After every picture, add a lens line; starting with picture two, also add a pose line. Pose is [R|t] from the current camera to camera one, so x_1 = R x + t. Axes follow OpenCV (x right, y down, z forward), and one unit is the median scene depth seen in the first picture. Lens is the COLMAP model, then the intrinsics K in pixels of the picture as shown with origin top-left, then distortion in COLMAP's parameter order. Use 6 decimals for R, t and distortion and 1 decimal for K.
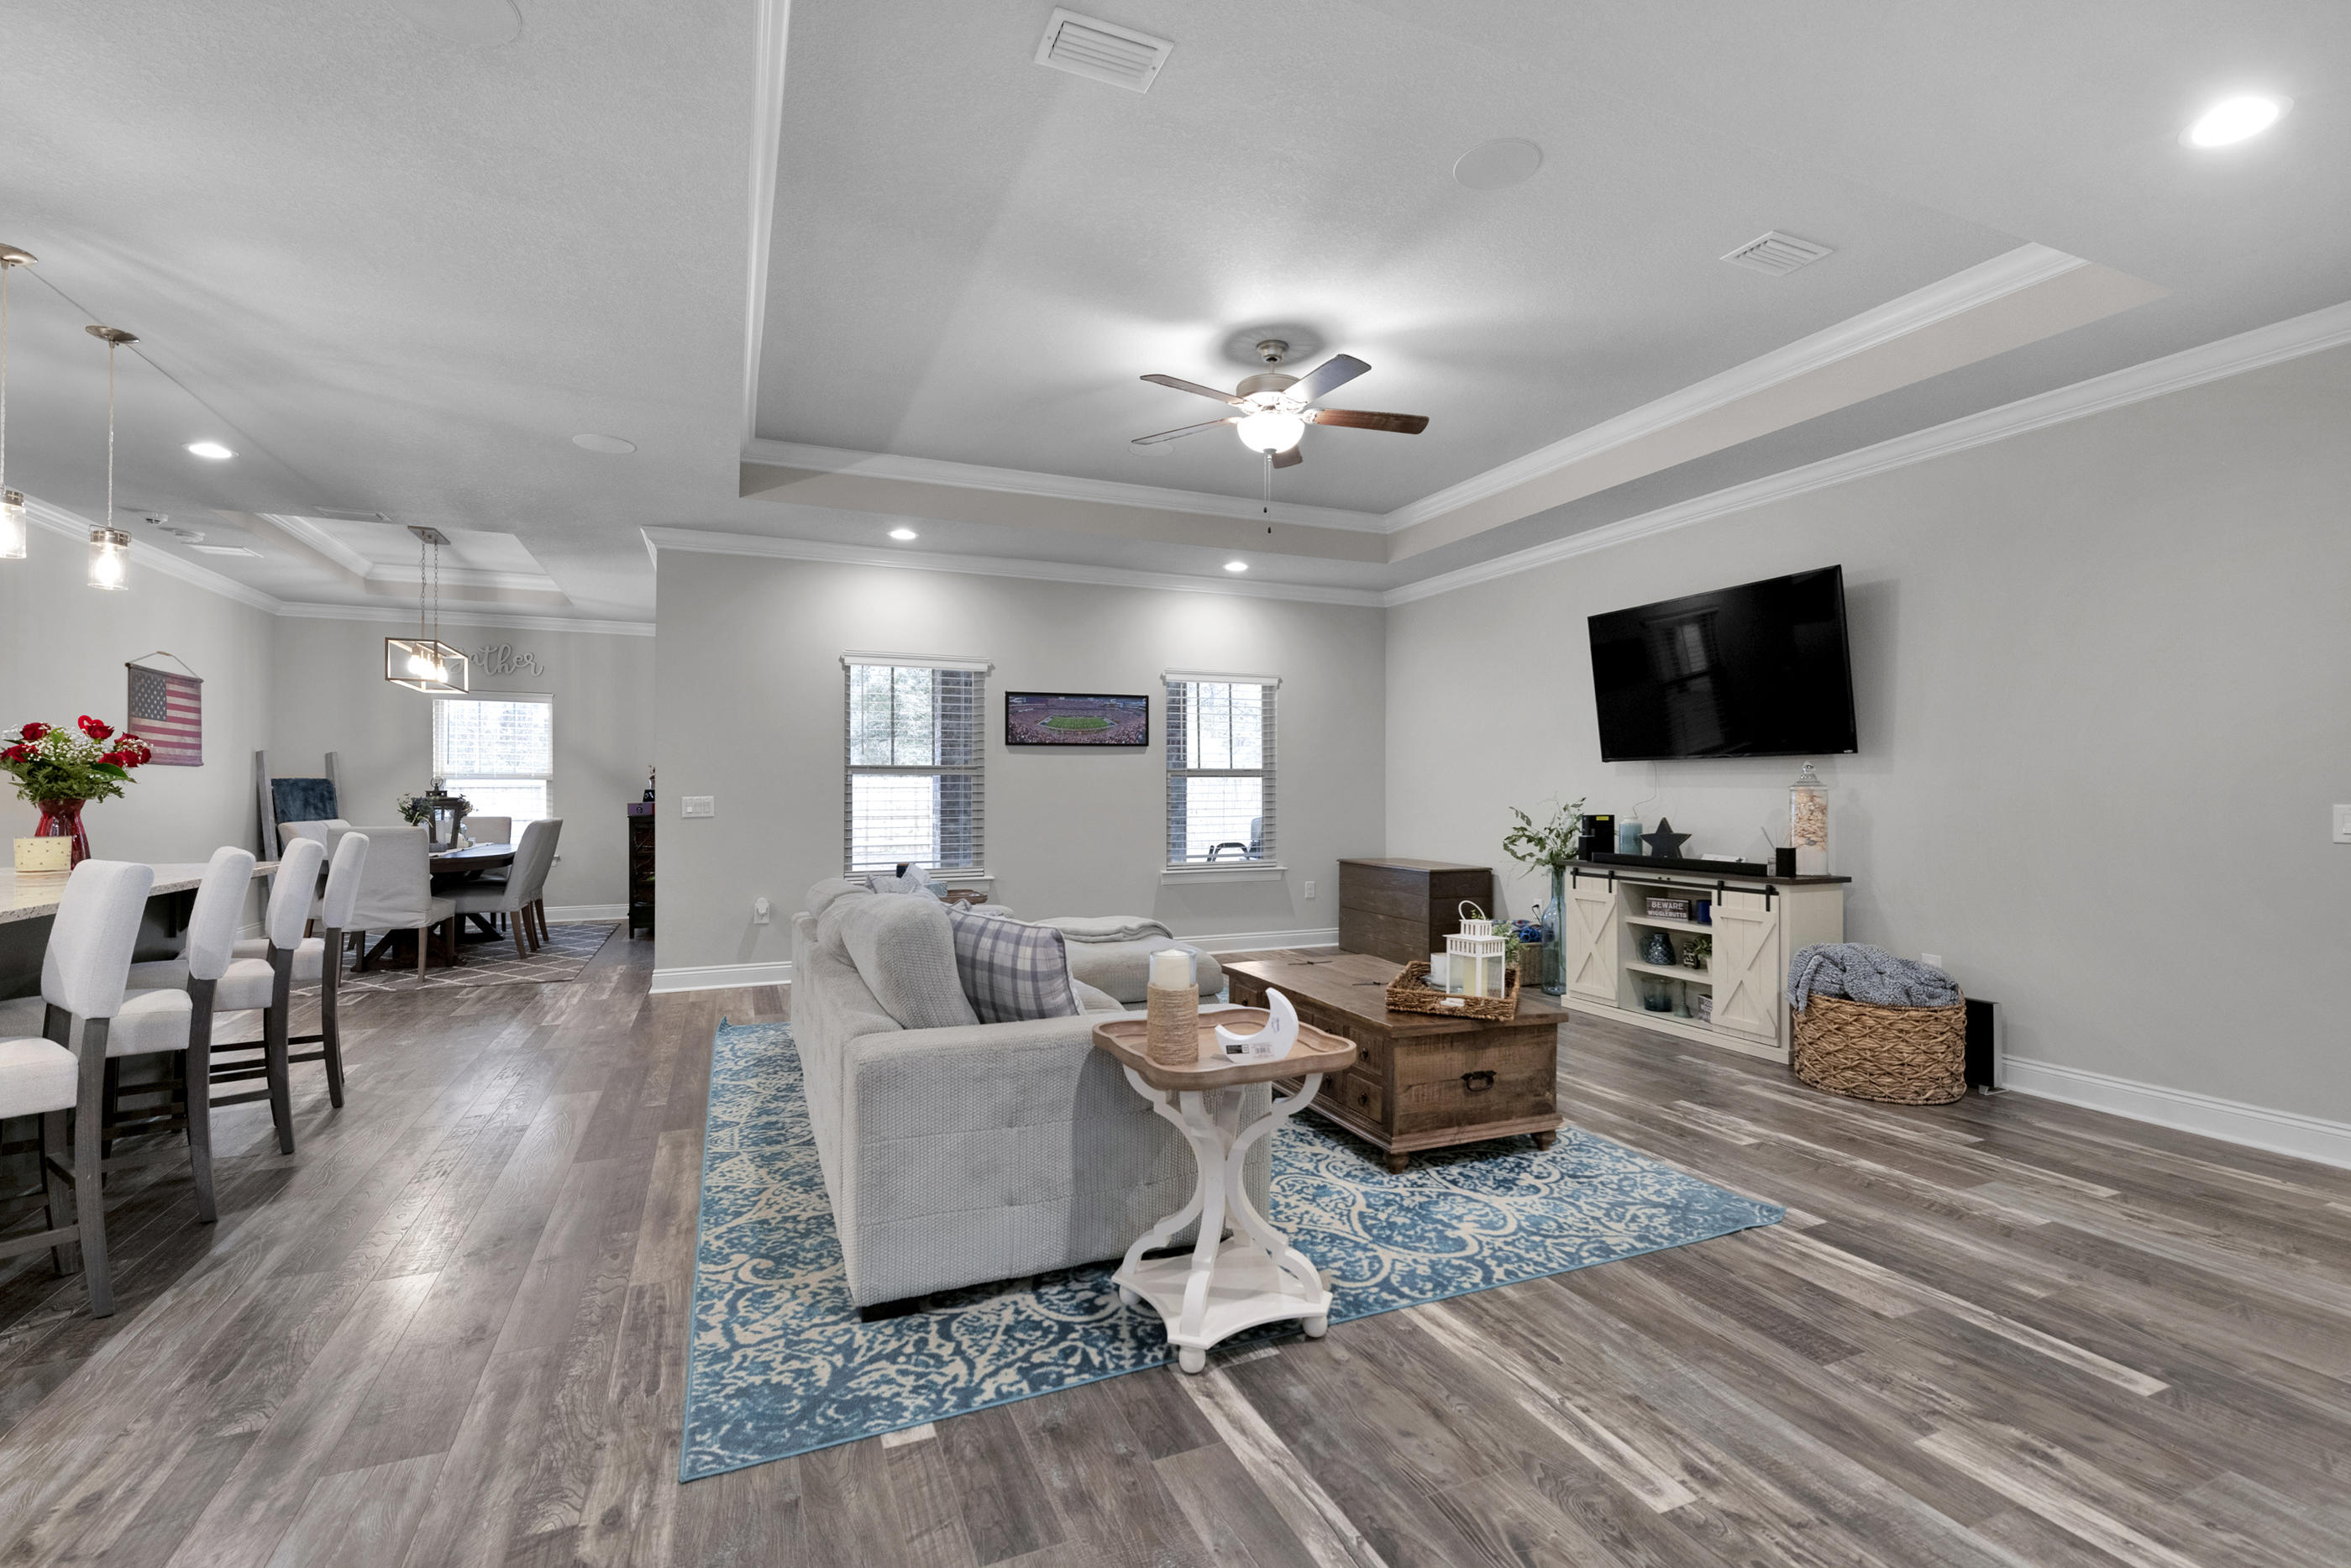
lens RADIAL K [[1045.9, 0, 1198.6], [0, 1045.9, 779.9], [0, 0, 1]] dist [-0.003170, -0.000651]
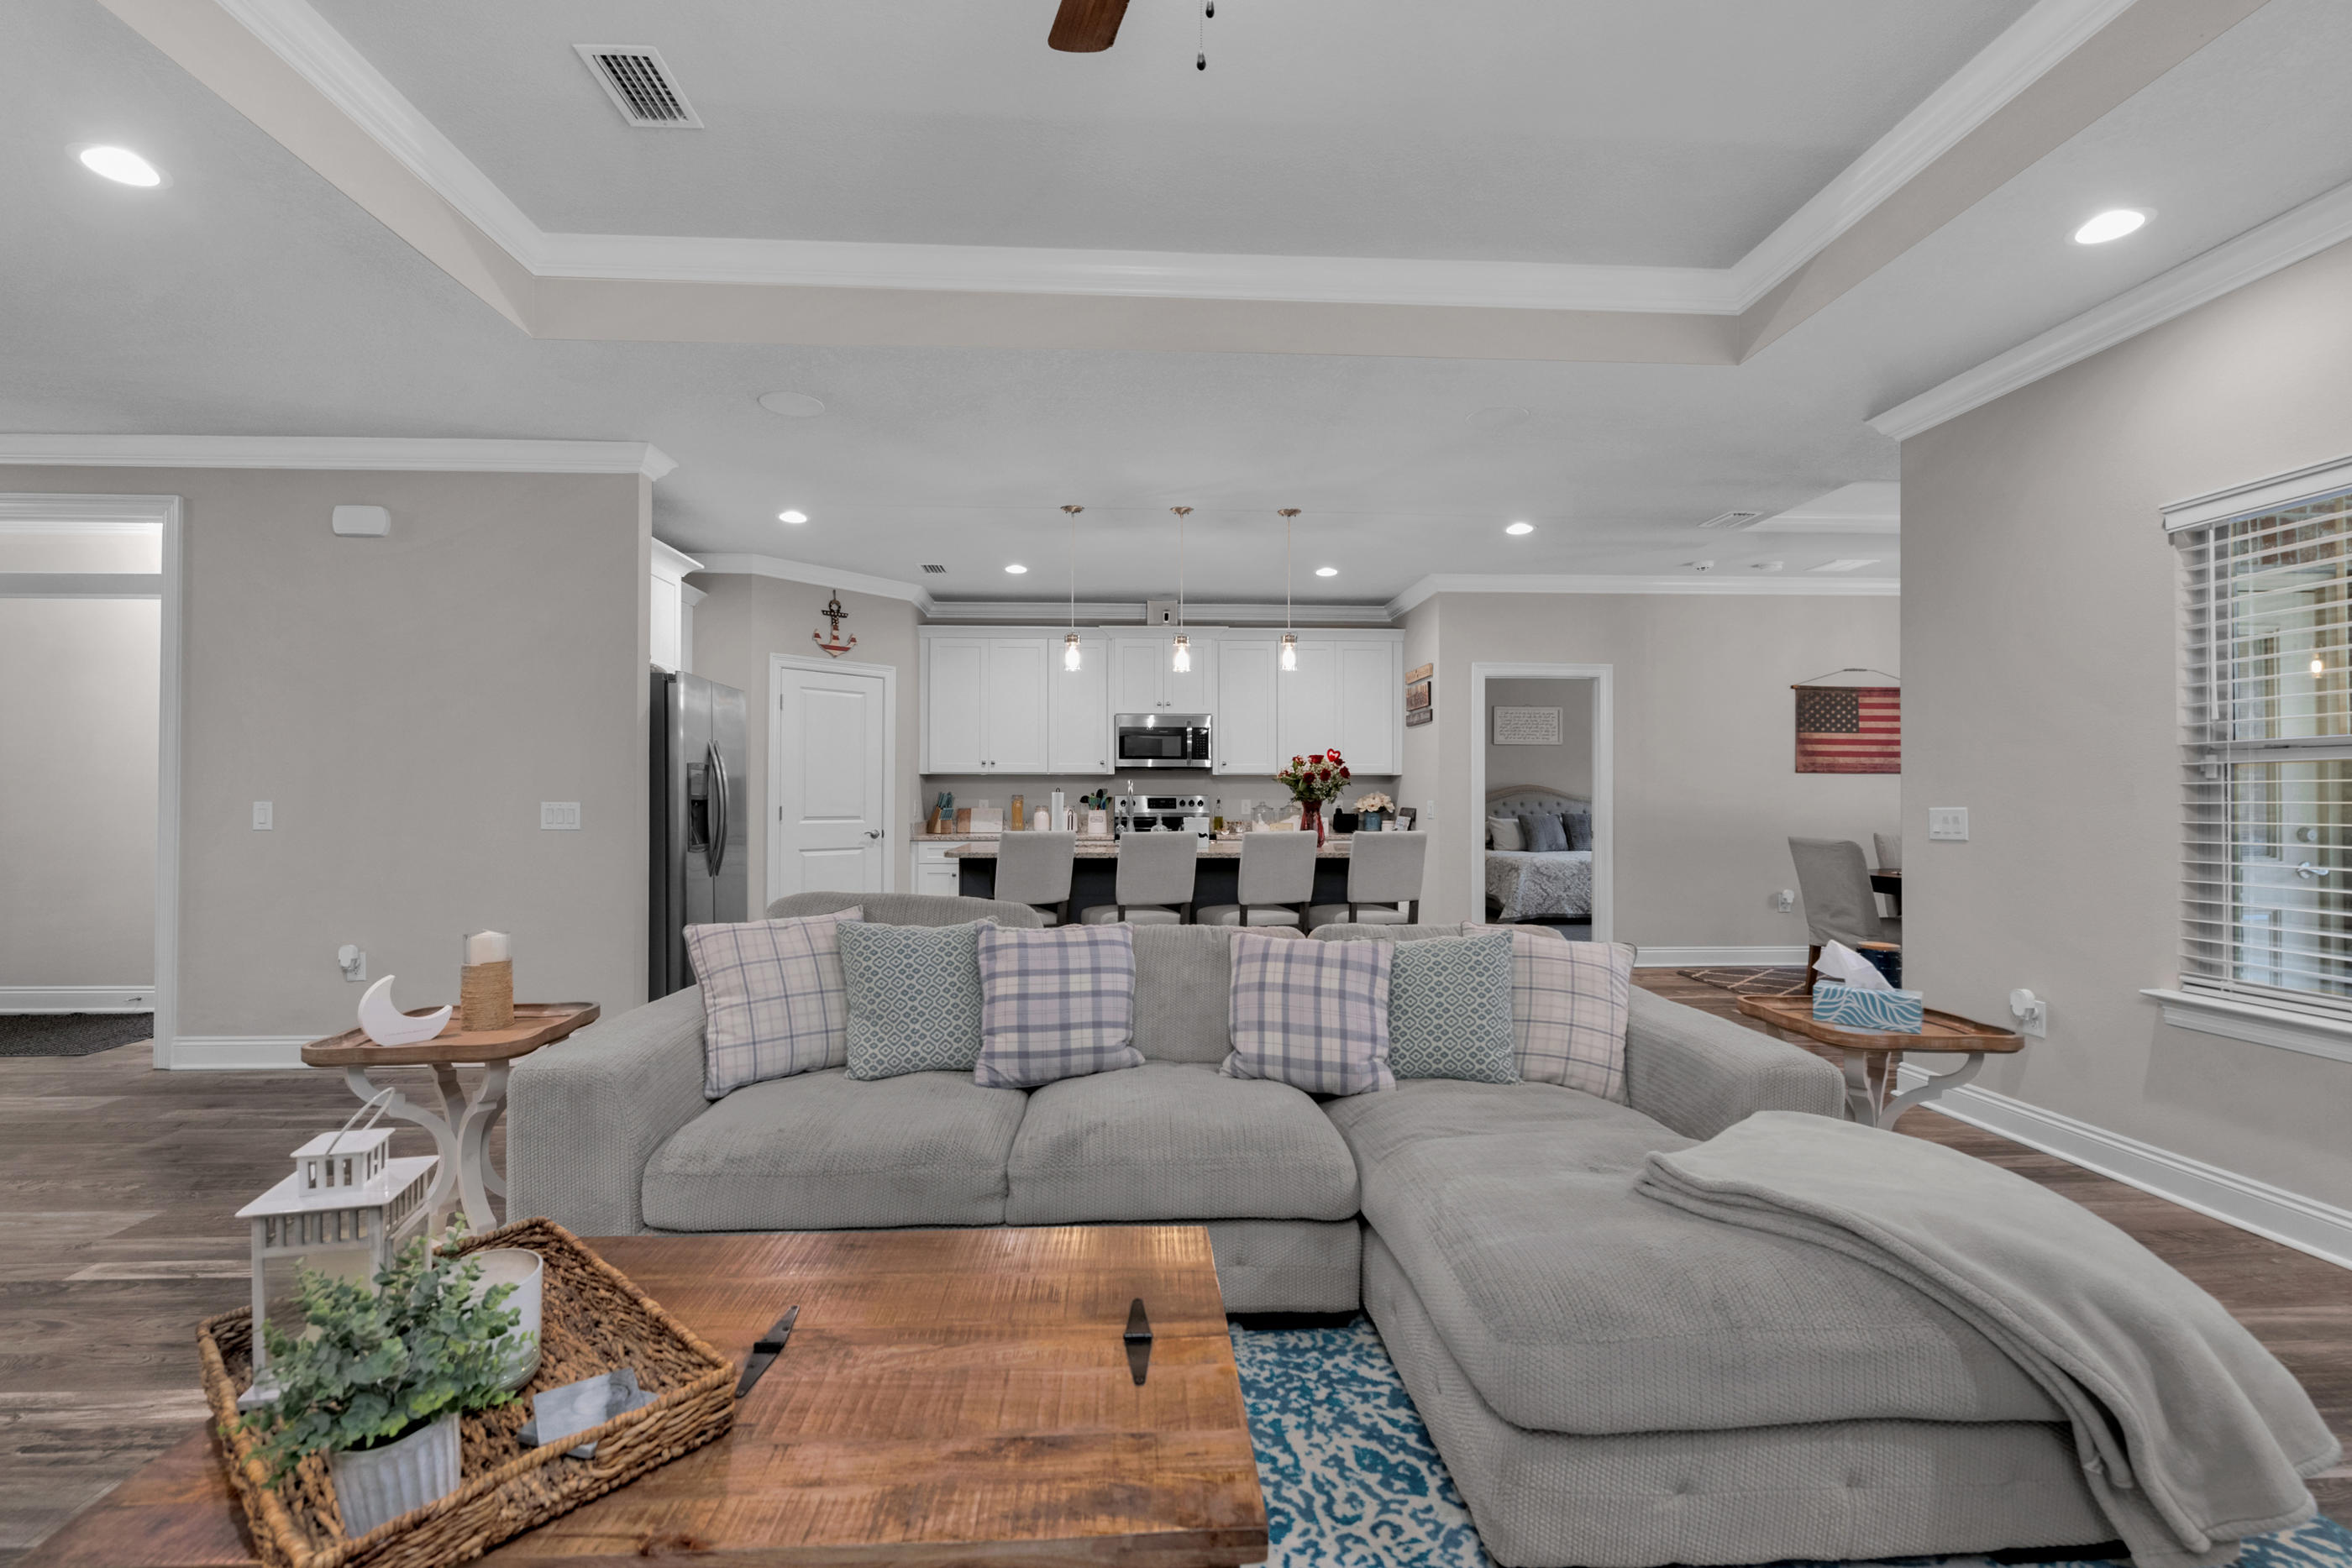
lens RADIAL K [[987.4, 0, 1150.3], [0, 987.4, 821.0], [0, 0, 1]] dist [0.000148, -0.002232]
pose [[-0.365545, 0.022794, -0.930514, 0.306759], [0.006320, 0.999738, 0.022007, 0.010764], [0.930772, 0.002164, -0.365593, 0.889598]]
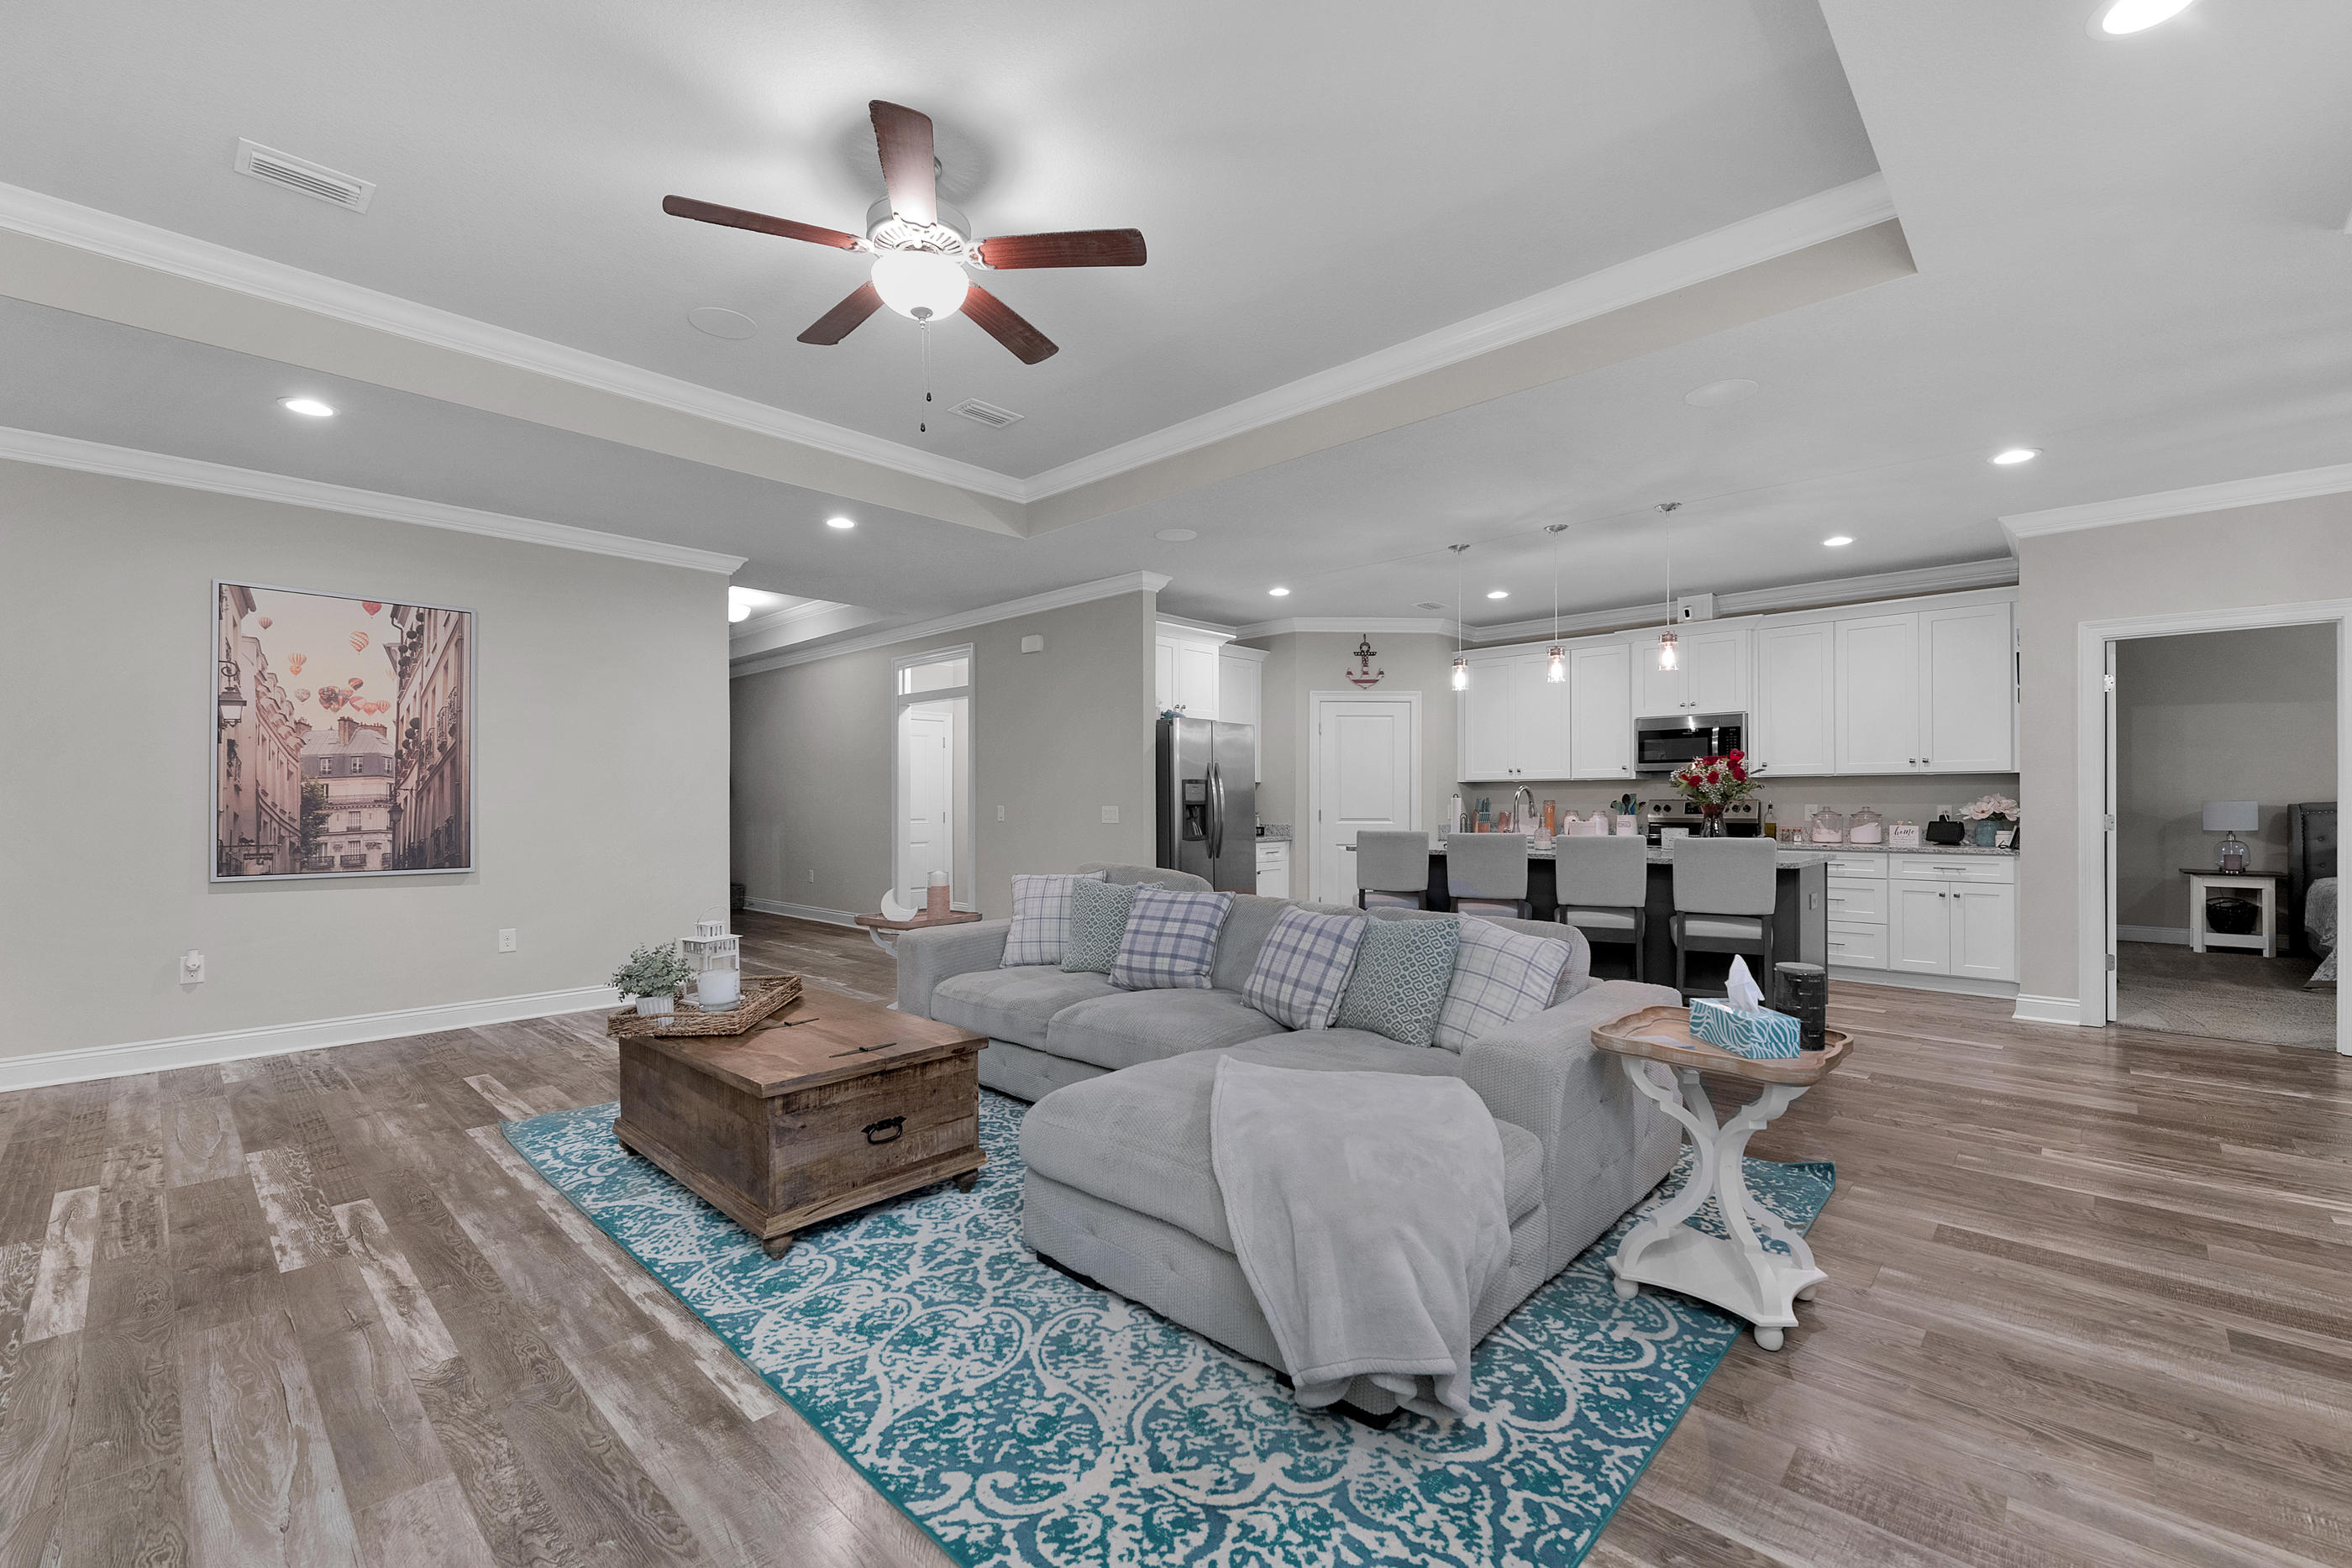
lens RADIAL K [[987.4, 0, 1149.2], [0, 987.4, 776.5], [0, 0, 1]] dist [0.000148, -0.002232]
pose [[-0.932791, -0.006444, -0.360361, 0.138571], [0.006878, 0.999340, -0.035676, 0.016432], [0.360353, -0.035757, -0.932131, 1.370725]]
